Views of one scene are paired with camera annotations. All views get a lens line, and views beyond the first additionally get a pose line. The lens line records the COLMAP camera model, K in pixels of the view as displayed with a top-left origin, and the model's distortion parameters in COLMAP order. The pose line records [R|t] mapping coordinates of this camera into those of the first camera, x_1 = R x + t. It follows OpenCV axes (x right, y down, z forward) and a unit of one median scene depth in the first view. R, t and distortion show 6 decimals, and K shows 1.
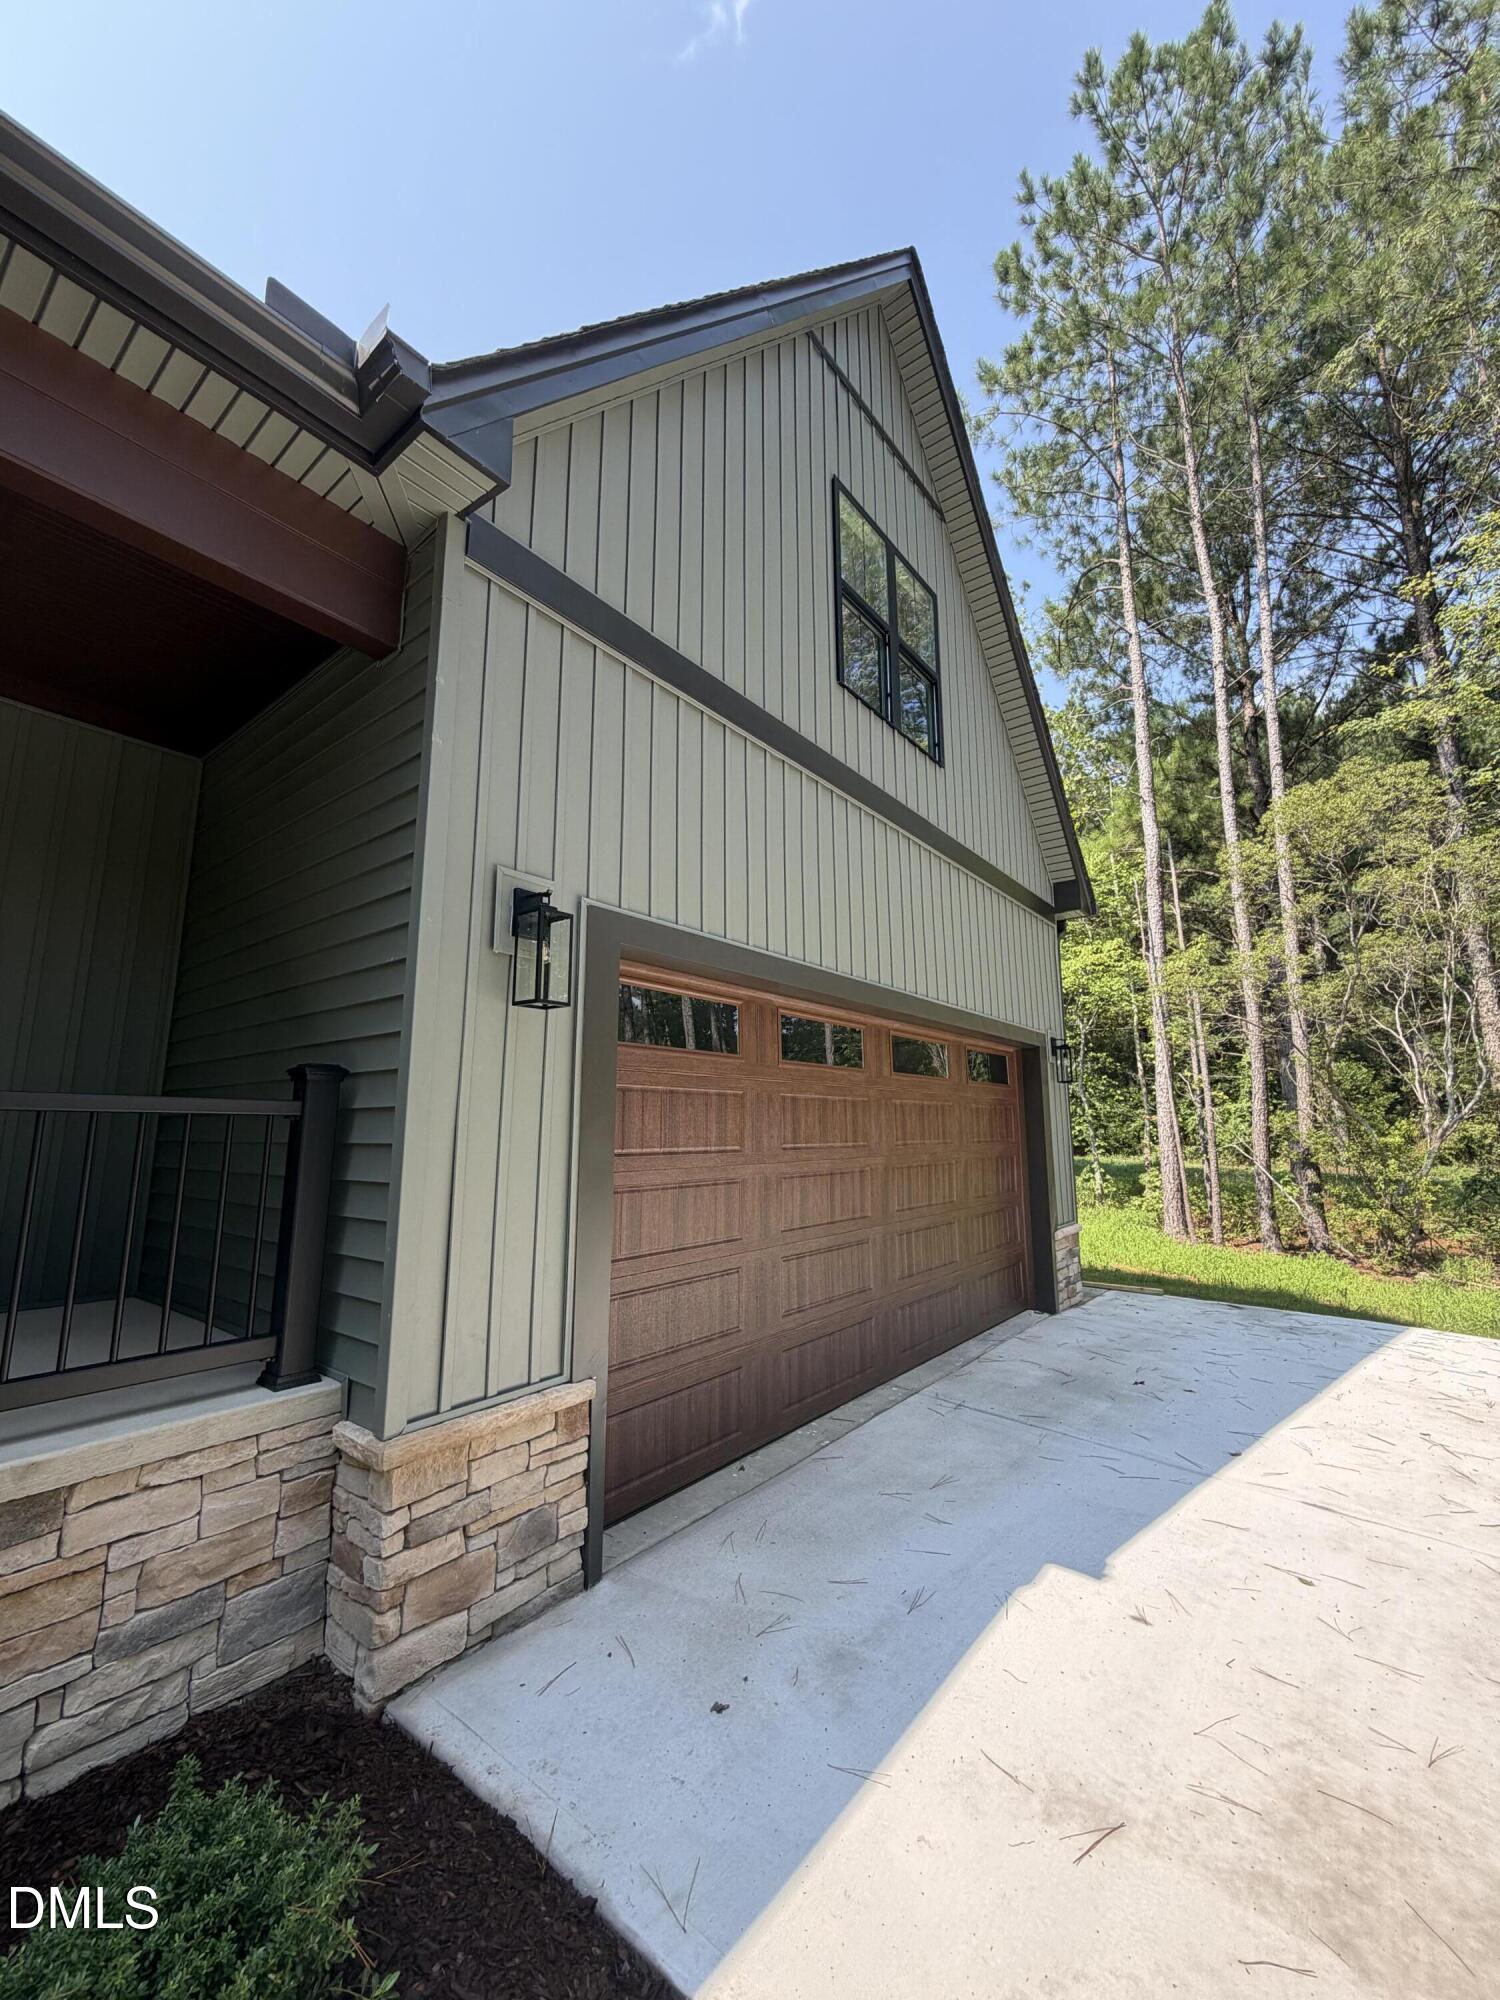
lens RADIAL K [[805.1, 0, 756.7], [0, 805.1, 996.8], [0, 0, 1]] dist [0.001066, 0.000549]
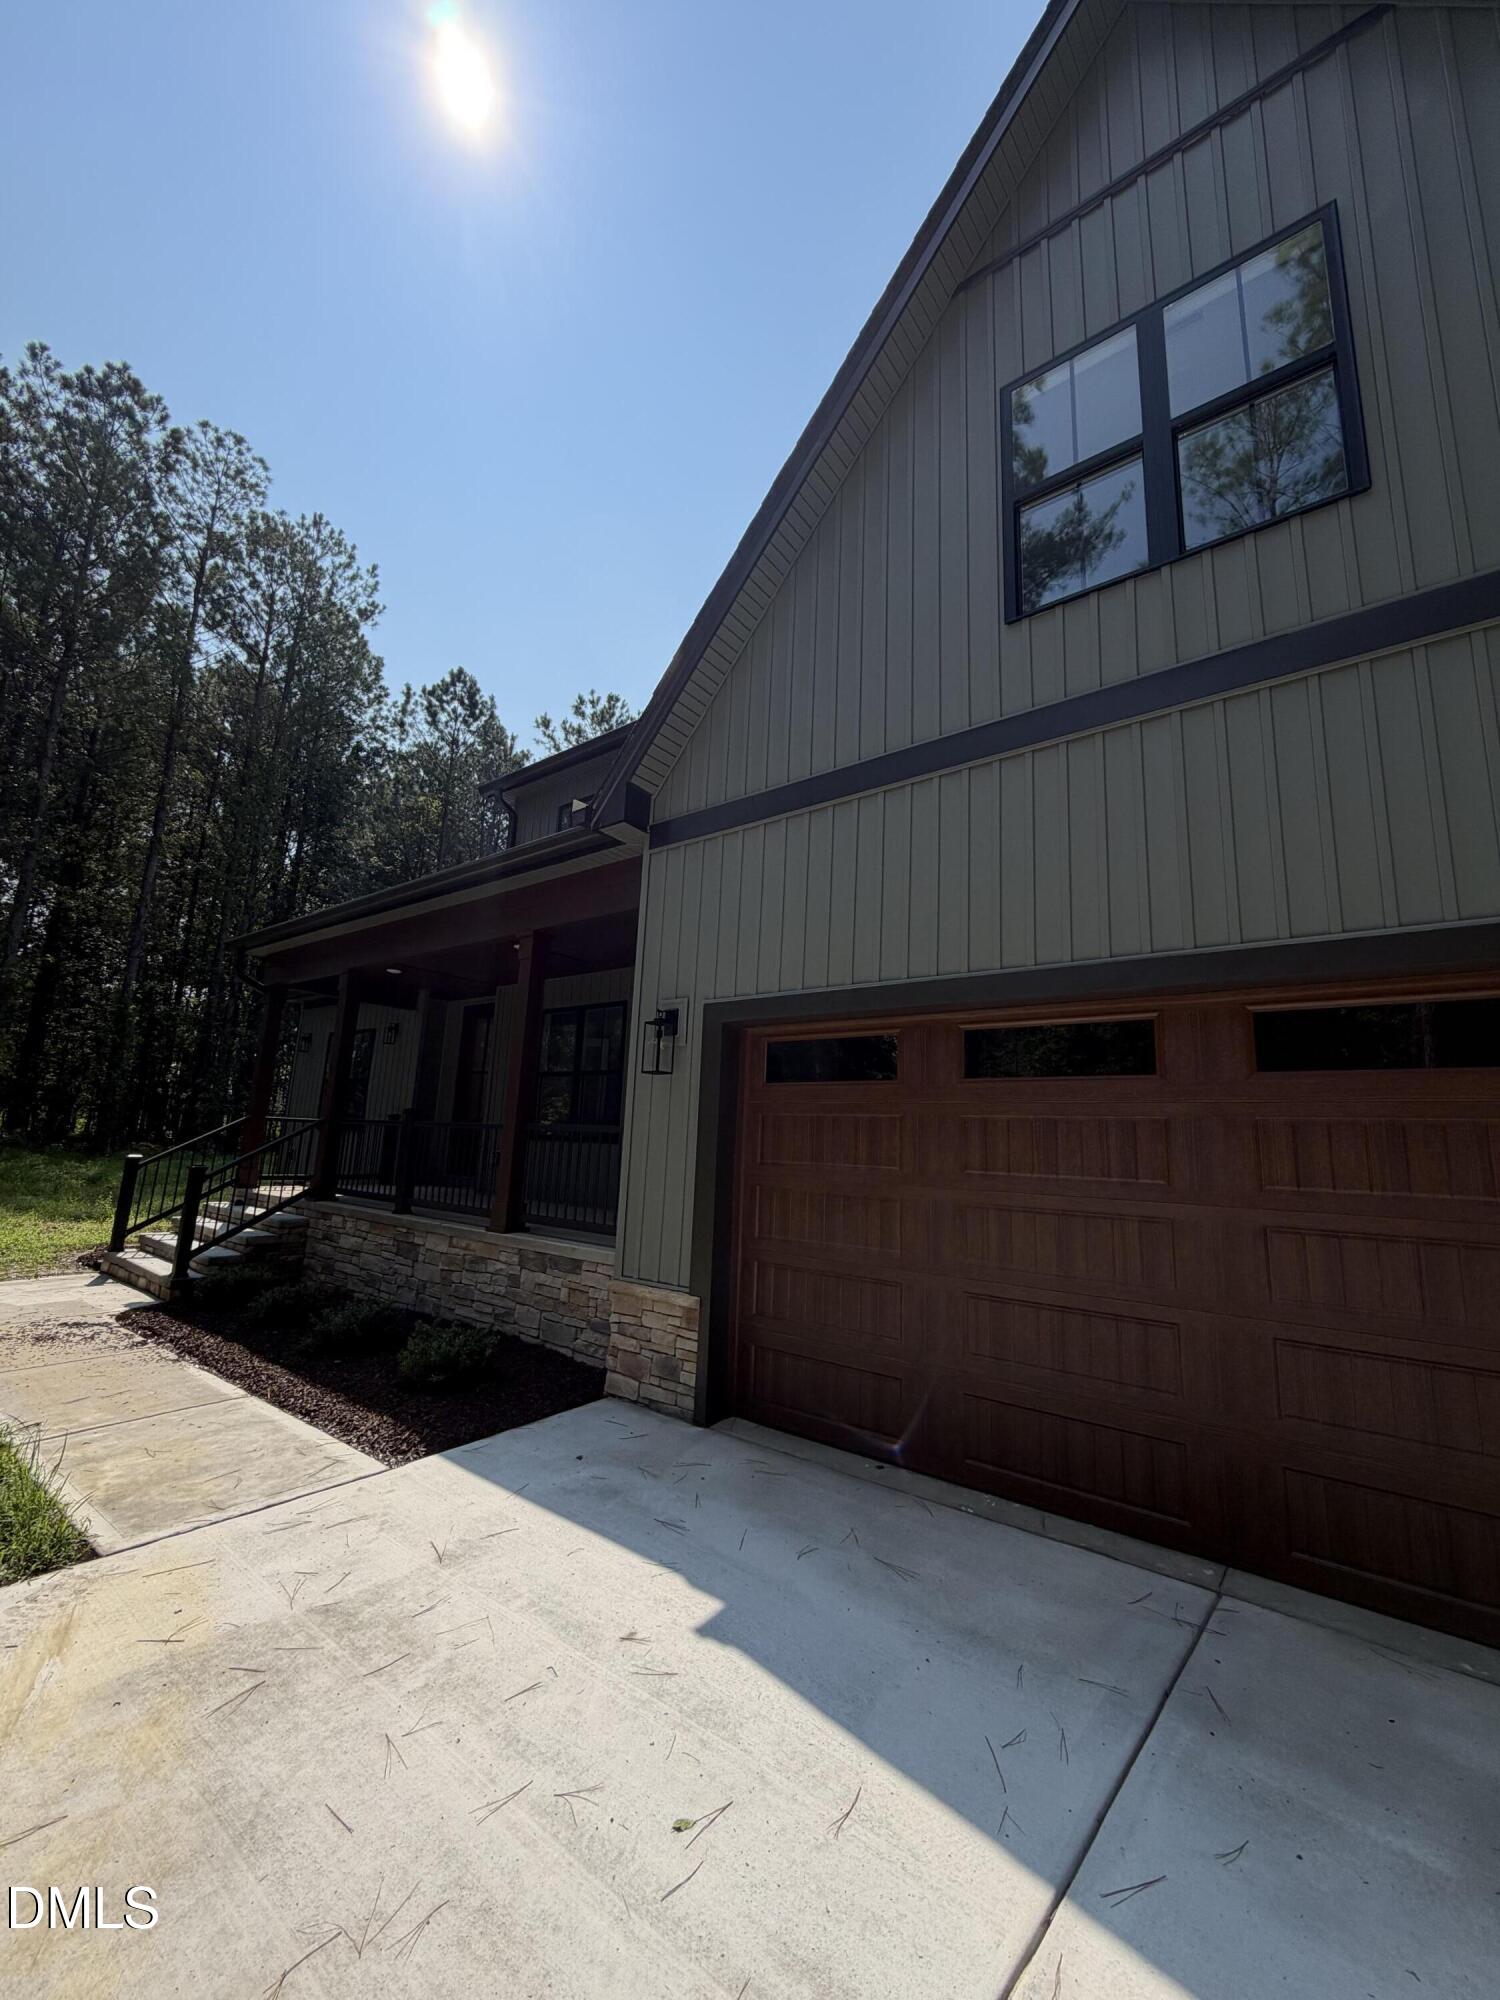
lens RADIAL K [[805.1, 0, 745.7], [0, 805.1, 992.3], [0, 0, 1]] dist [0.001066, 0.000549]
pose [[-0.018045, -0.181245, -0.983272, 1.670191], [0.127774, 0.974951, -0.182056, 0.202431], [0.991639, -0.128922, 0.005565, 1.296080]]
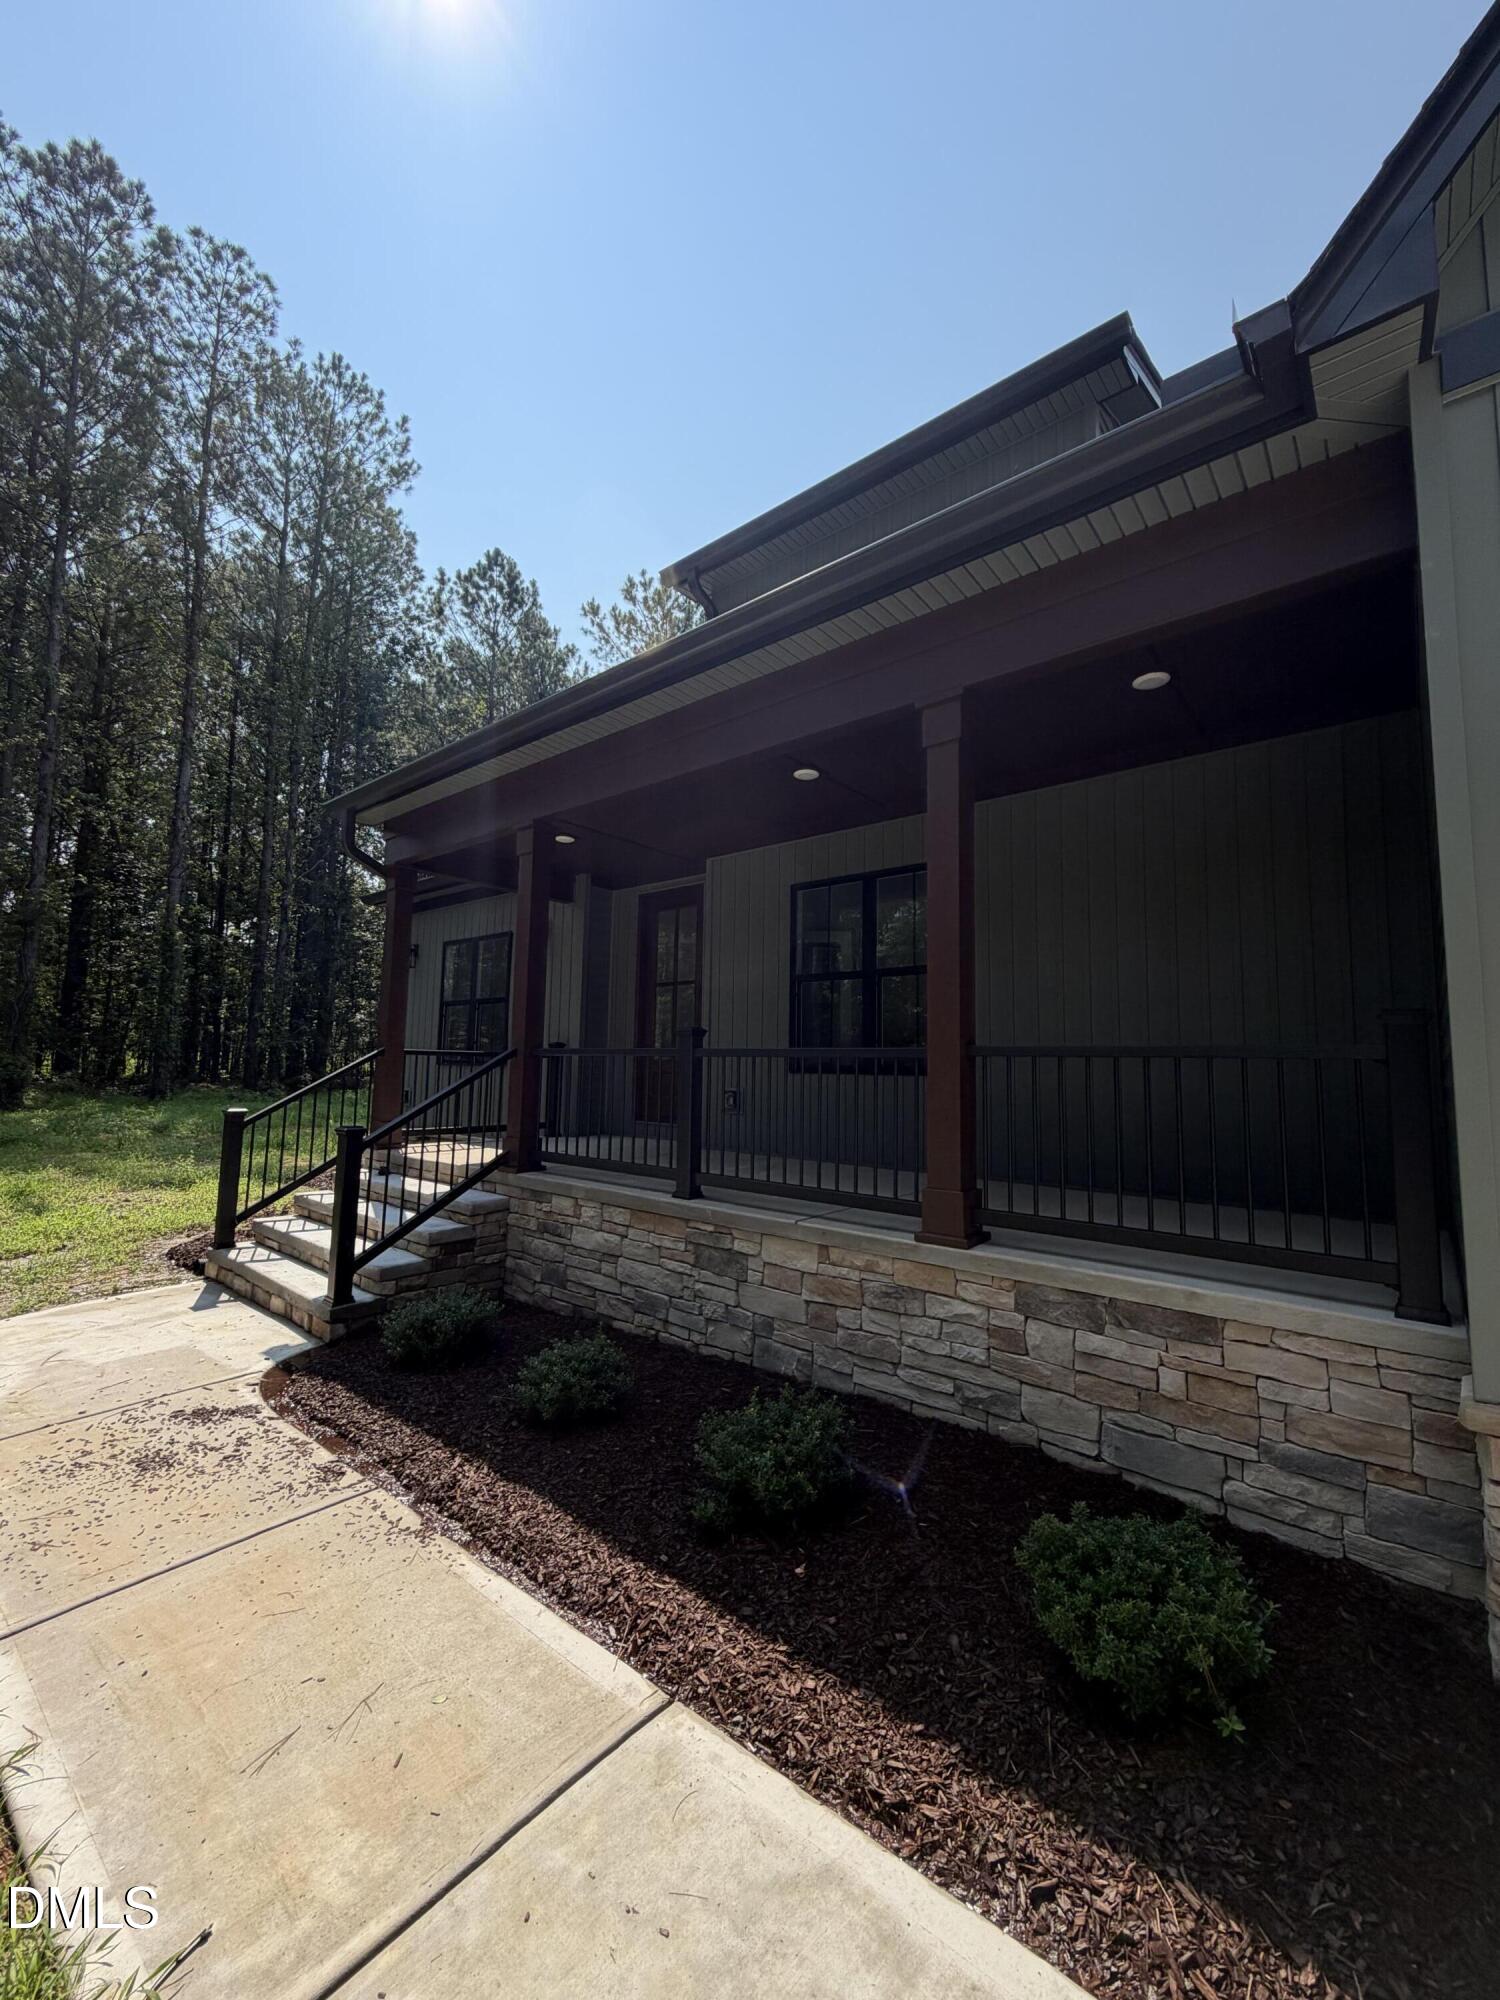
lens RADIAL K [[805.1, 0, 745.3], [0, 805.1, 993.2], [0, 0, 1]] dist [0.001066, 0.000549]
pose [[-0.049526, -0.088334, -0.994859, 0.498979], [0.151595, 0.983876, -0.094905, 0.036623], [0.987201, -0.155516, -0.035337, 0.236738]]
